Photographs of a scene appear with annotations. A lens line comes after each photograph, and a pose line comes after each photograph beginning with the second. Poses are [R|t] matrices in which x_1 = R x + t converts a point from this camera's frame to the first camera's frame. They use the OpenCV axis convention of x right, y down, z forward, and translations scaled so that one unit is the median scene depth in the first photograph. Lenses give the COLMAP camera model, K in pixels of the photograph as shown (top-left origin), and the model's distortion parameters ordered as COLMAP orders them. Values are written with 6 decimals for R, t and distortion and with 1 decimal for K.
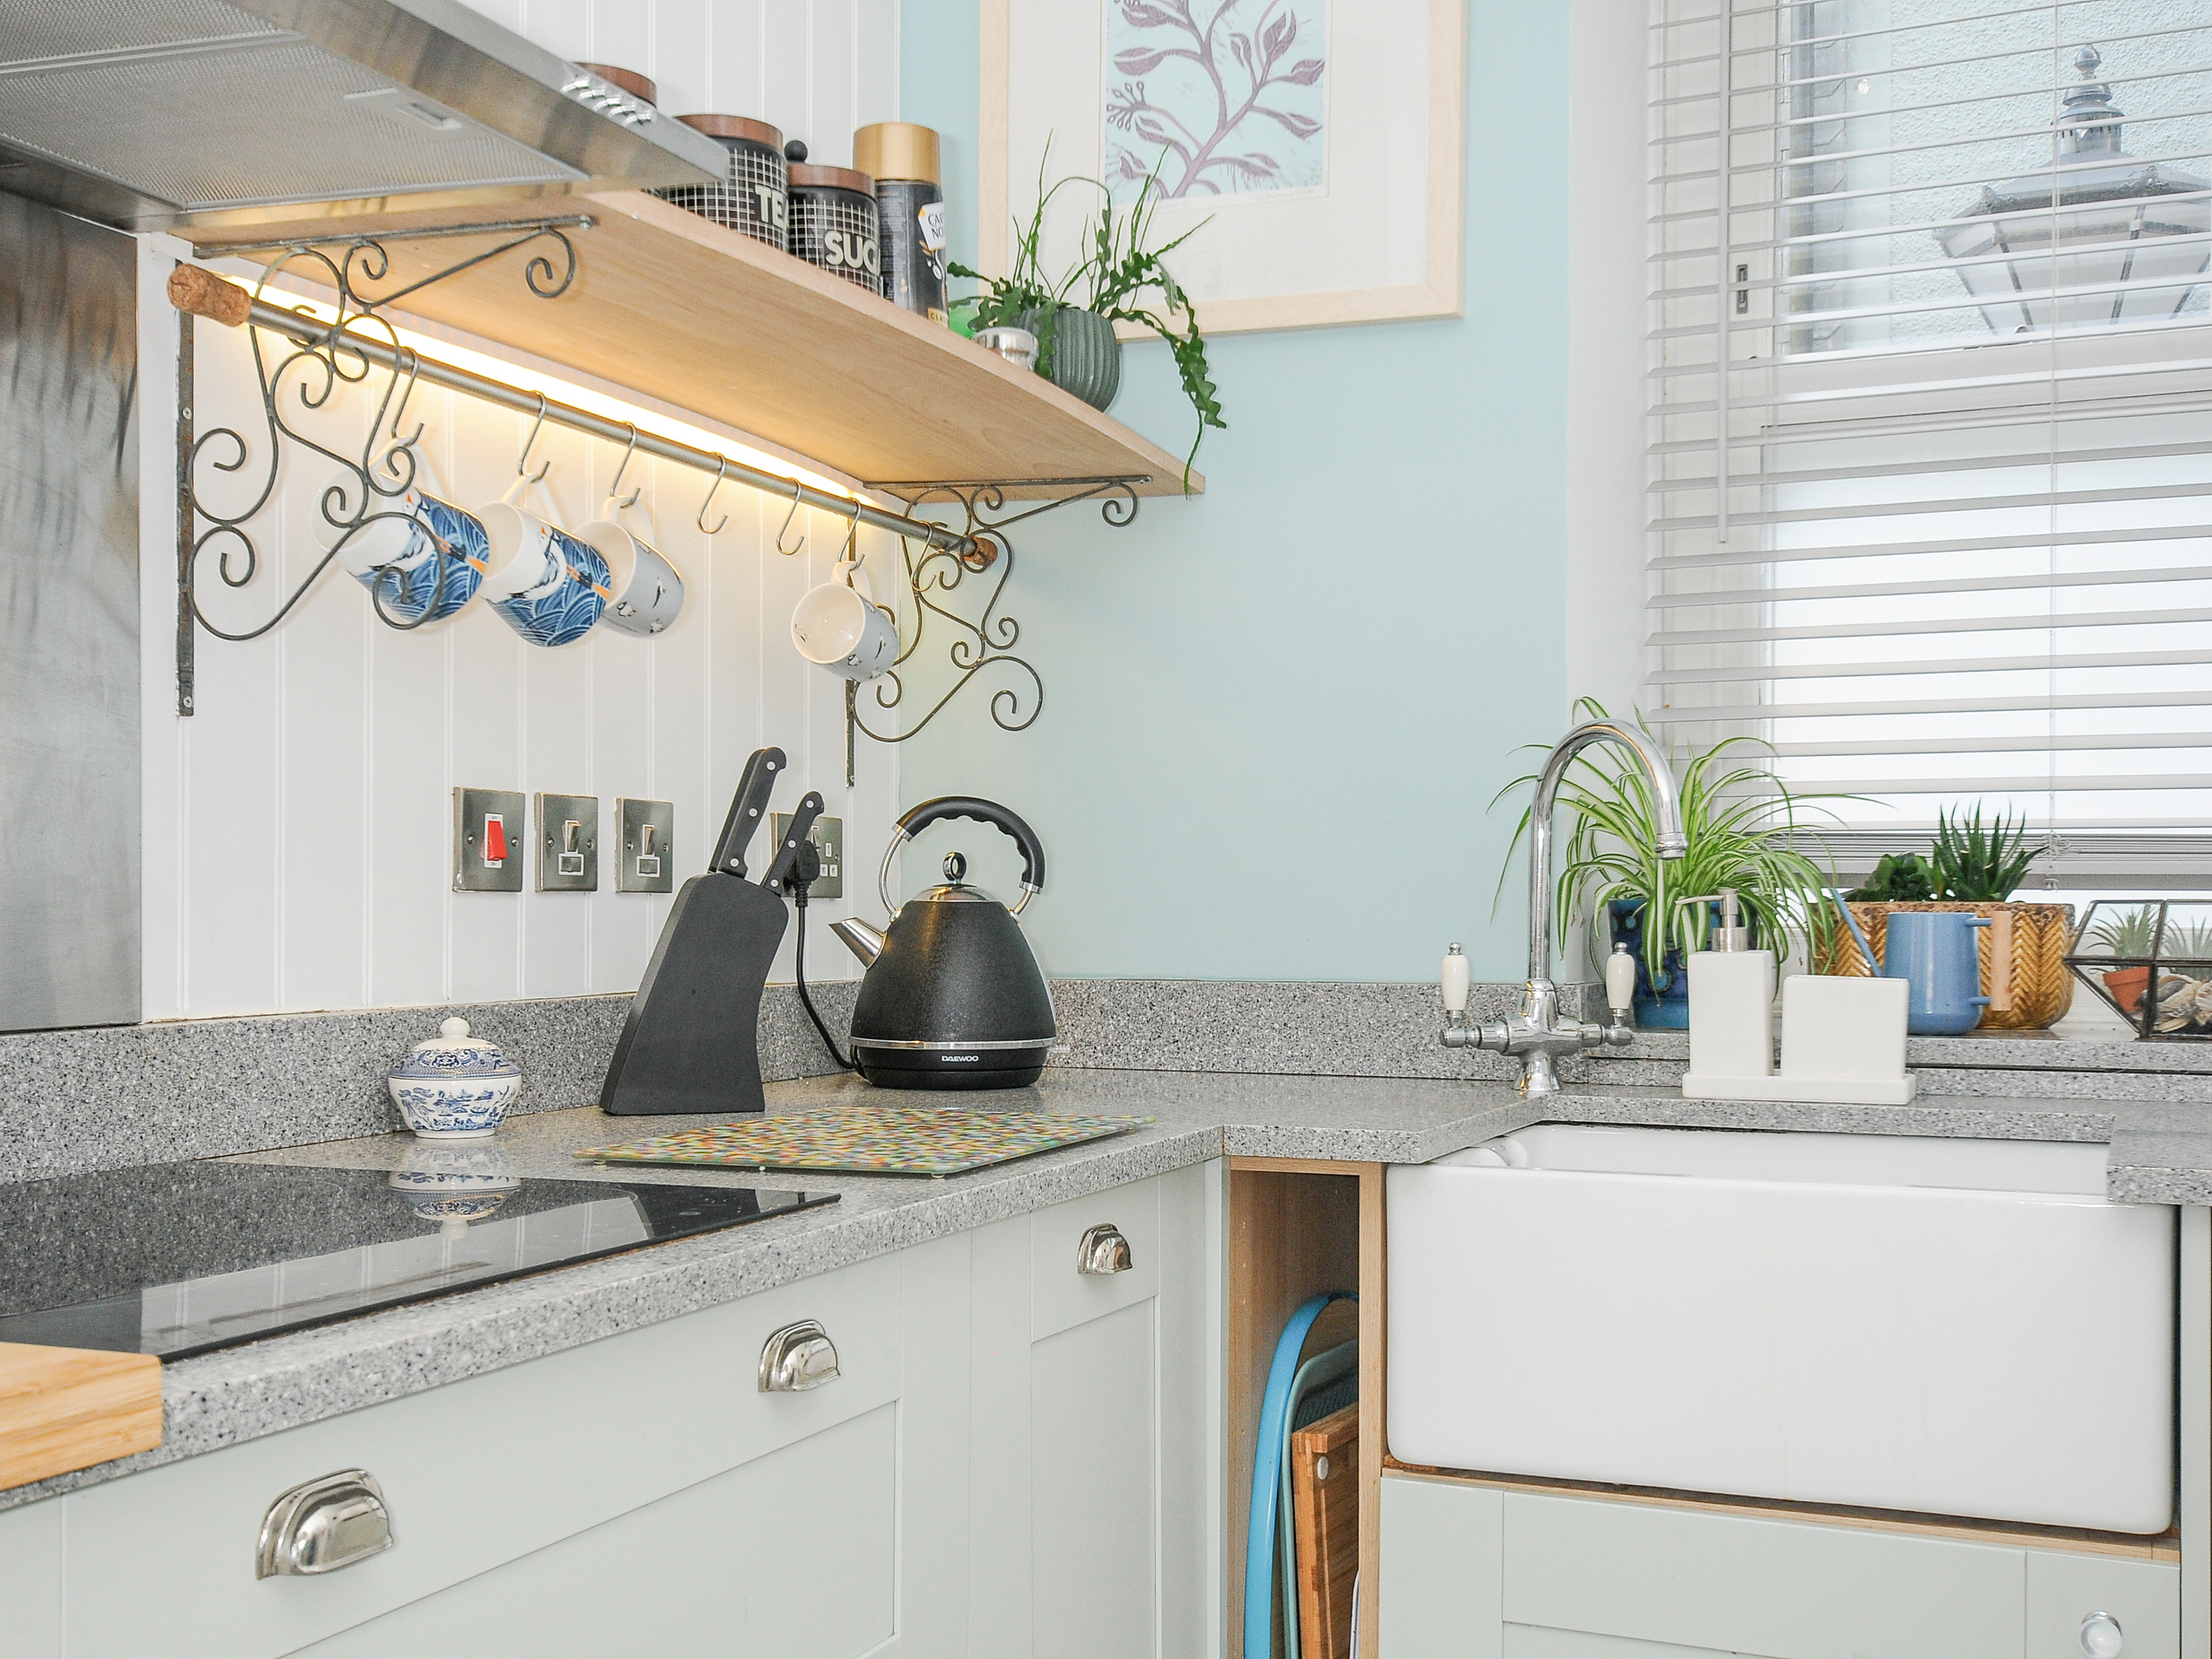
lens RADIAL K [[2468.2, 0, 1107.3], [0, 2468.2, 930.9], [0, 0, 1]] dist [0.024829, 0.004678]
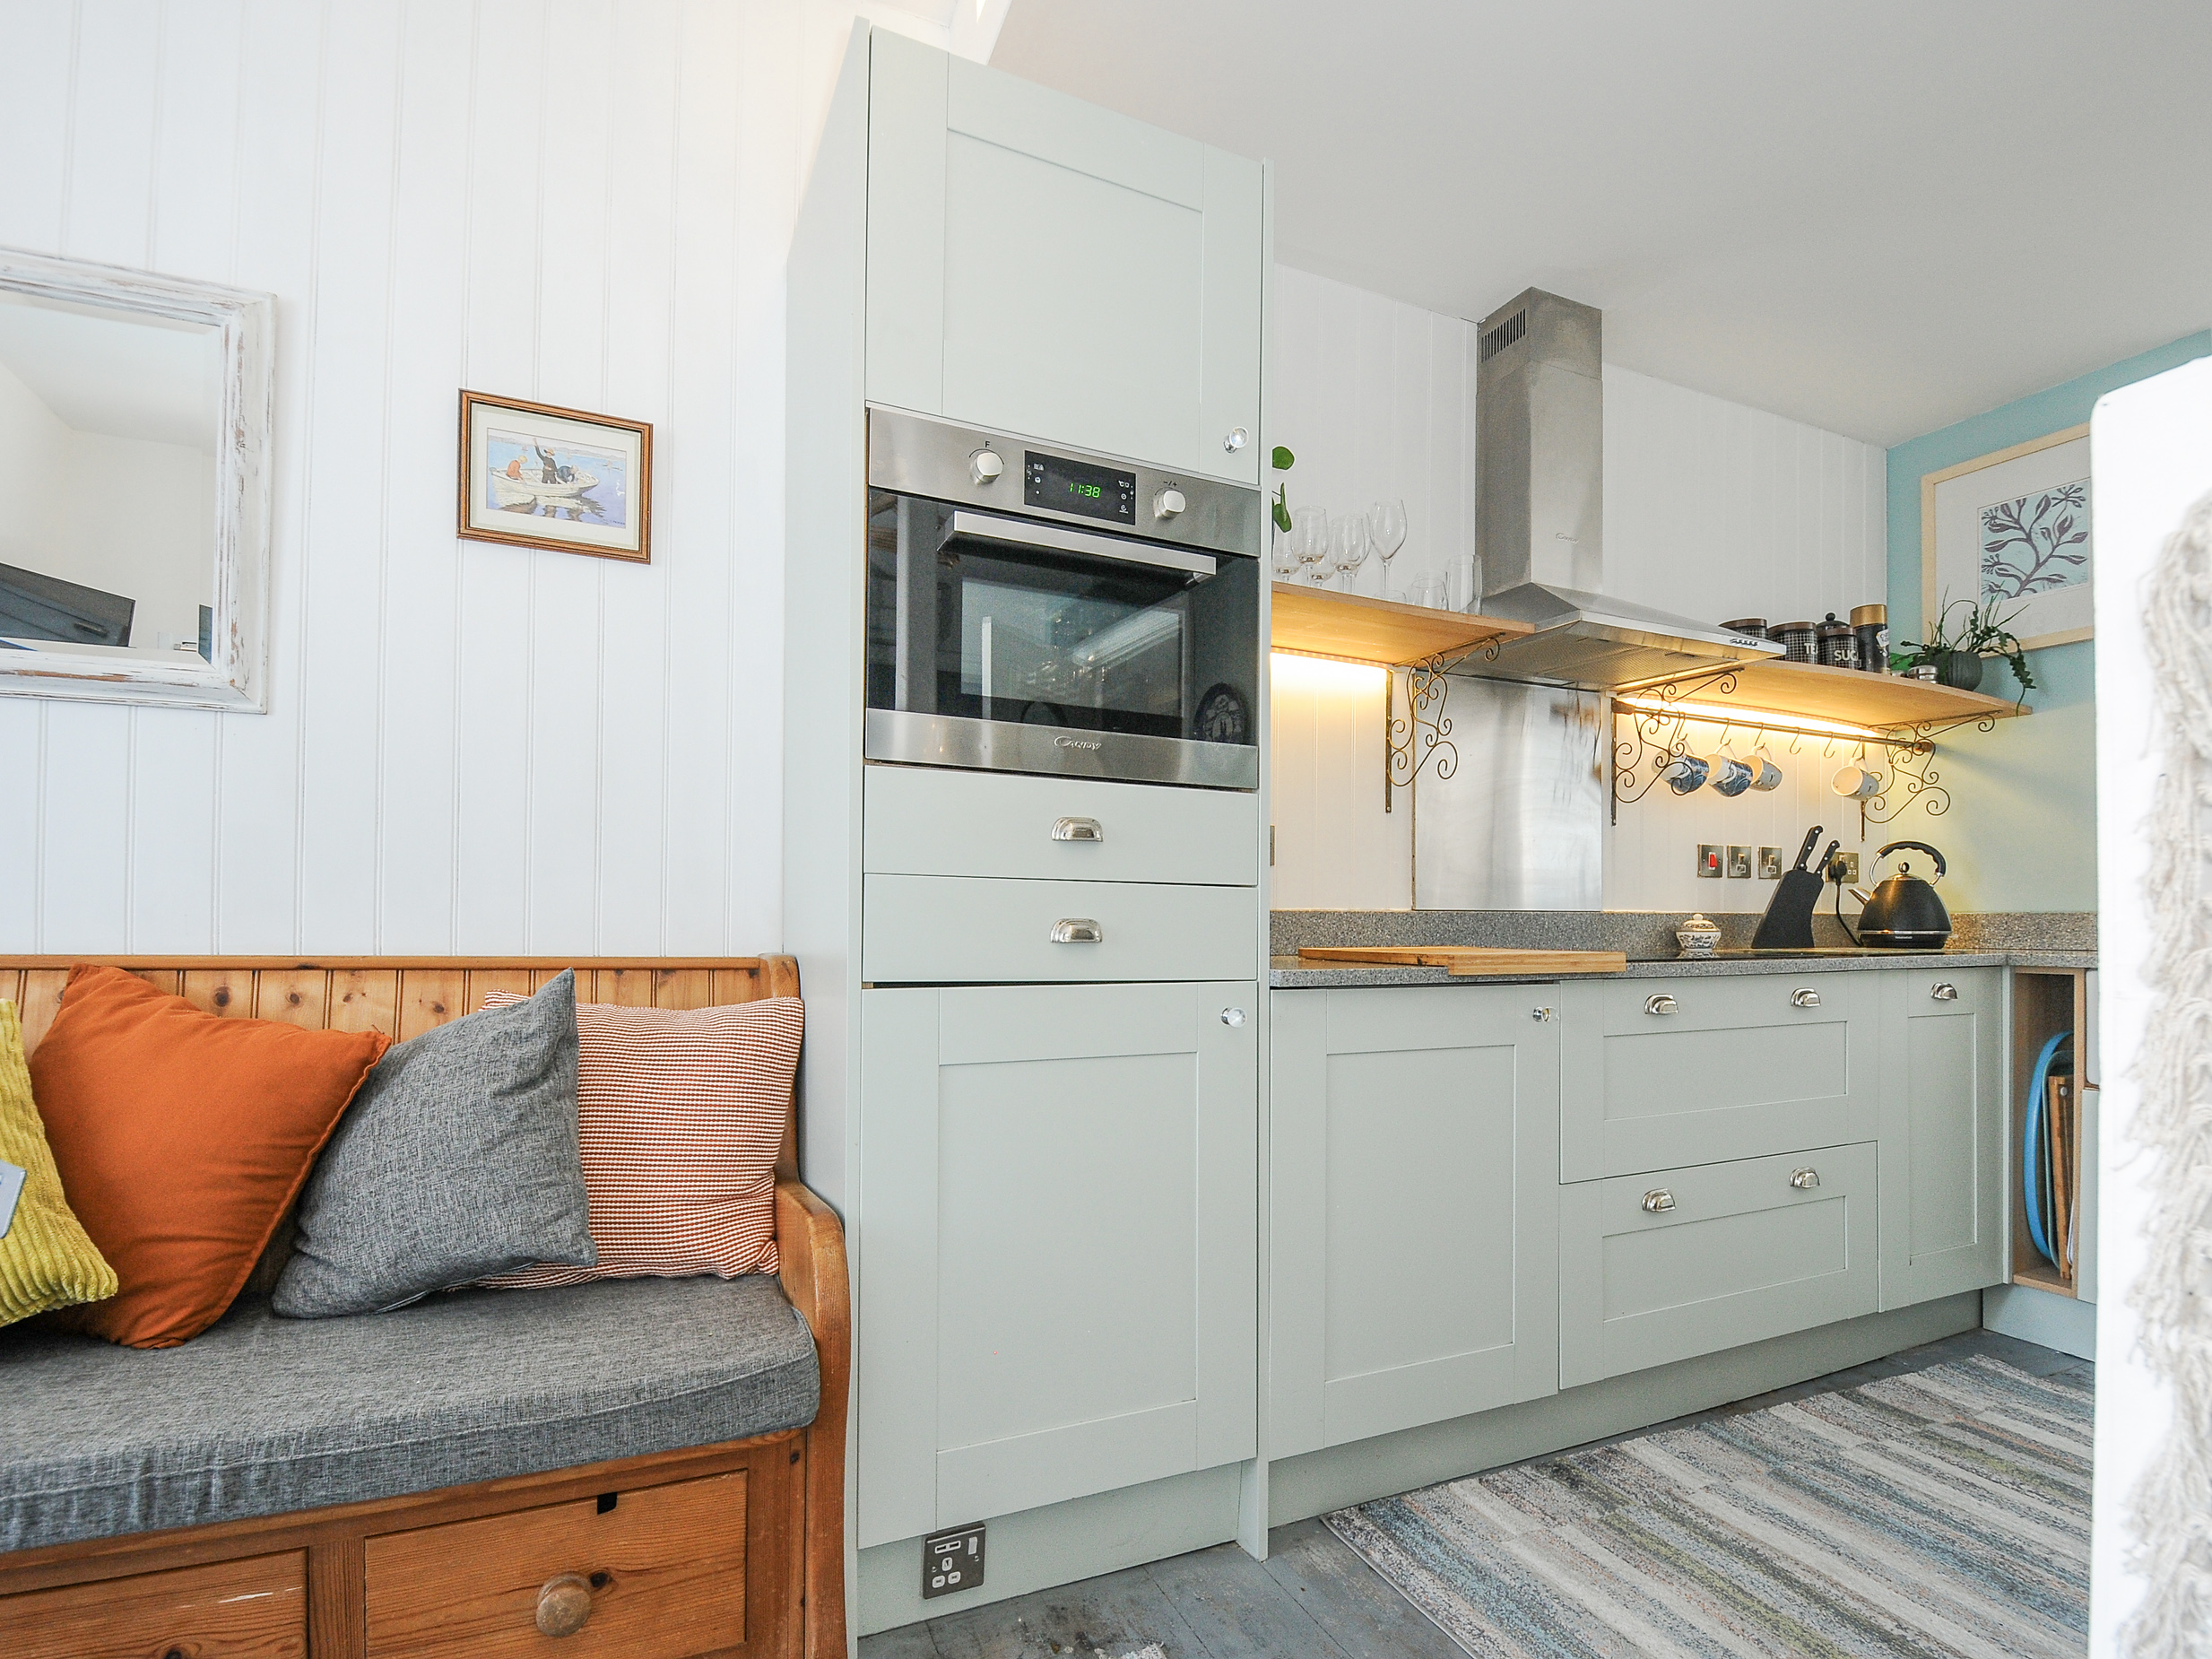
lens RADIAL K [[1095.1, 0, 1120.9], [0, 1095.1, 916.7], [0, 0, 1]] dist [0.027789, -0.030170]
pose [[0.733354, -0.005860, -0.679822, 0.129522], [-0.008314, 0.999811, -0.017588, 0.056302], [0.679796, 0.018551, 0.733166, -0.455142]]
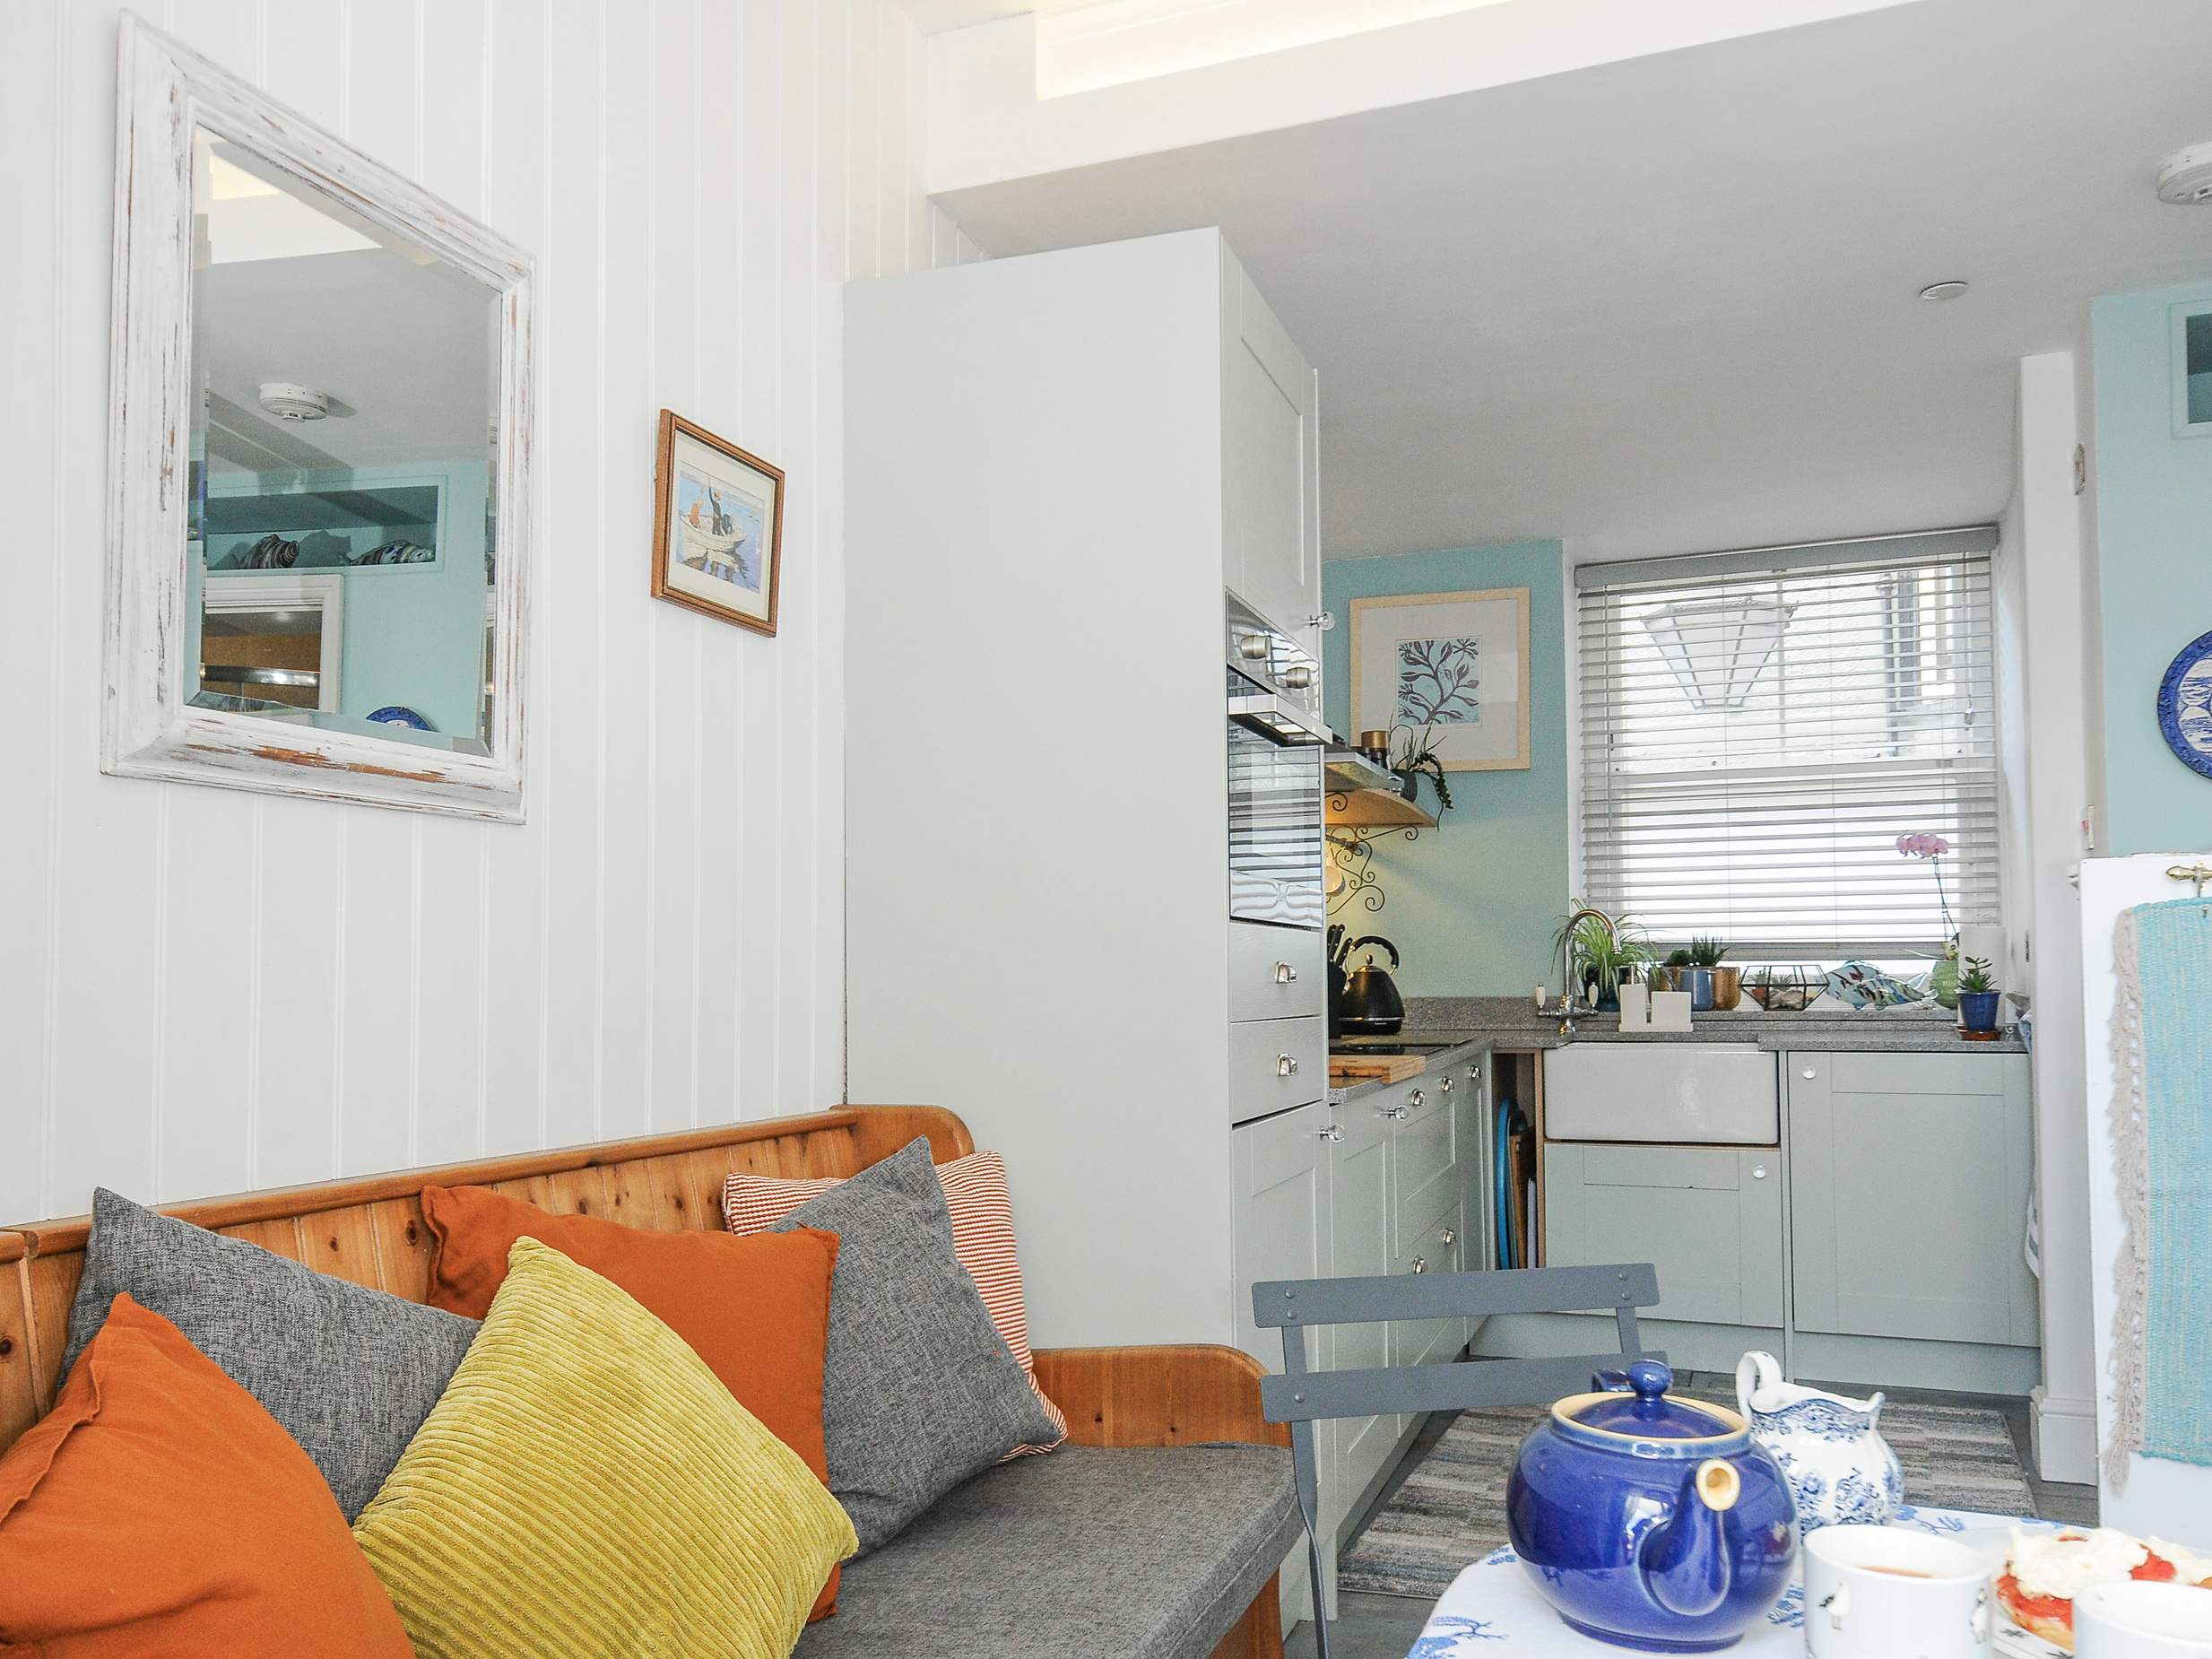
lens RADIAL K [[1775.5, 0, 1102.4], [0, 1775.5, 924.8], [0, 0, 1]] dist [0.008663, 0.001360]
pose [[0.998766, -0.013348, 0.047836, -0.491739], [0.015026, 0.999279, -0.034878, 0.001633], [-0.047336, 0.035553, 0.998246, -1.130843]]
